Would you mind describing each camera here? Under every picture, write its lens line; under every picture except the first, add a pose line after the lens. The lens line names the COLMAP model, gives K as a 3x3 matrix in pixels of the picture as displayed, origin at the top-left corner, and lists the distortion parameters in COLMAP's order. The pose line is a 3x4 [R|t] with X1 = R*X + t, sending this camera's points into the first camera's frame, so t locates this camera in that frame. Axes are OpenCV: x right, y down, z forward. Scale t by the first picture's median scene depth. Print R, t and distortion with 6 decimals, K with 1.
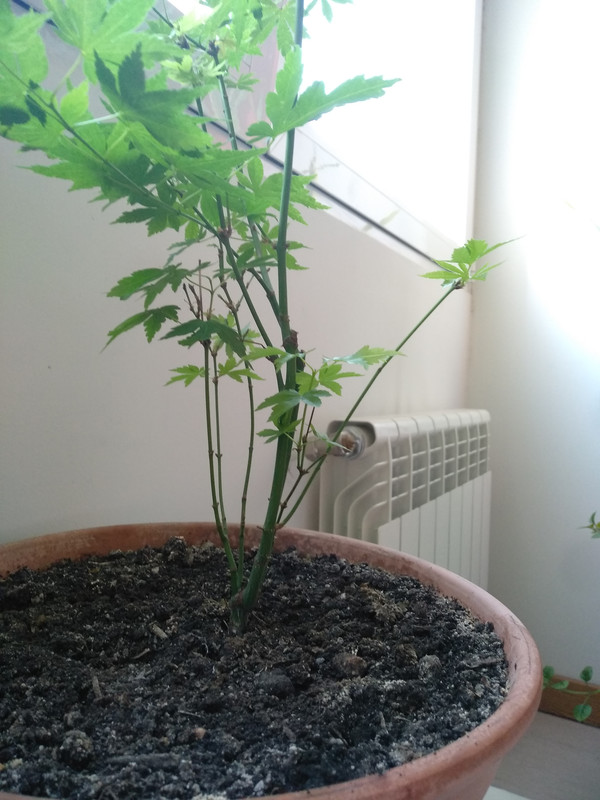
lens RADIAL K [[637.1, 0, 300.0], [0, 637.1, 400.0], [0, 0, 1]] dist [0.008472, -0.010086]
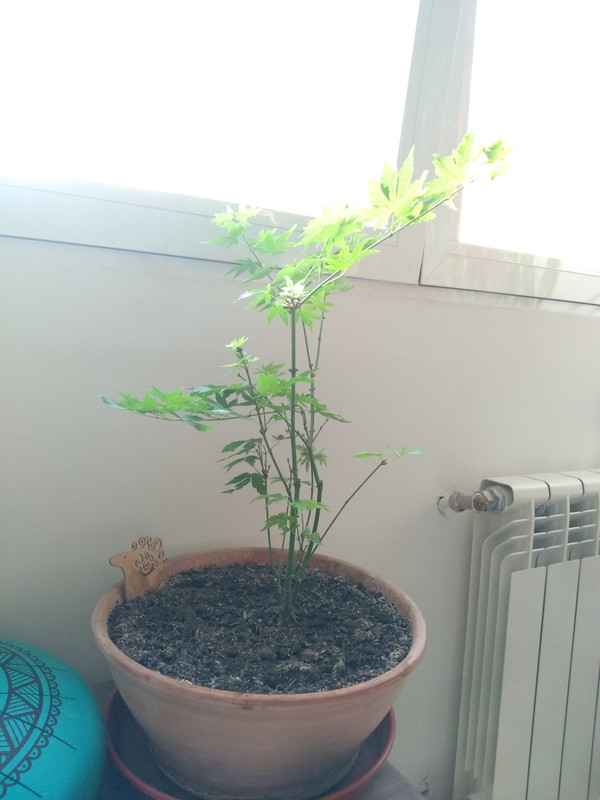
lens RADIAL K [[637.1, 0, 300.0], [0, 637.1, 400.0], [0, 0, 1]] dist [0.008472, -0.010086]
pose [[0.857473, 0.065366, -0.510360, 0.752865], [-0.045270, 0.997635, 0.051716, -0.348880], [0.512534, -0.021241, 0.858404, -0.503547]]
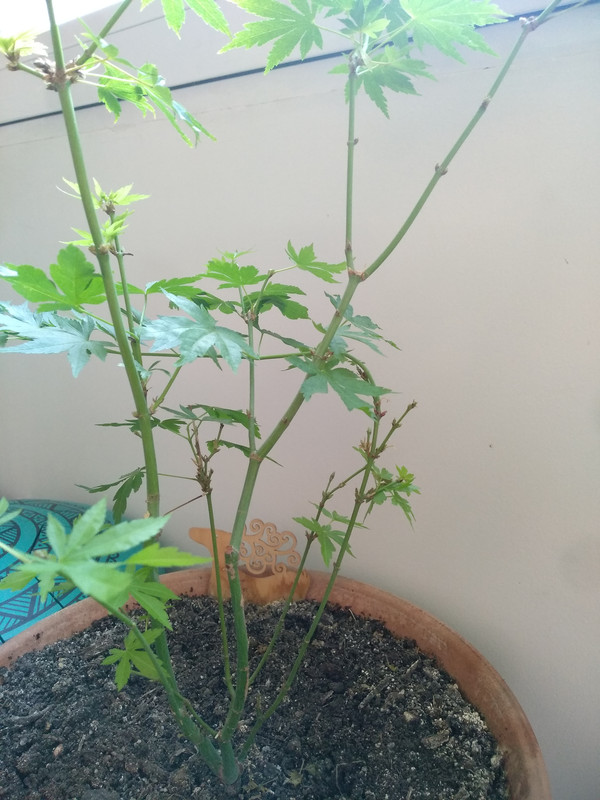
lens RADIAL K [[637.1, 0, 300.0], [0, 637.1, 400.0], [0, 0, 1]] dist [0.008472, -0.010086]
pose [[-0.203206, 0.237415, -0.949917, 0.542920], [-0.044296, 0.966936, 0.251144, -0.370430], [0.978134, 0.093111, -0.185971, 1.054992]]
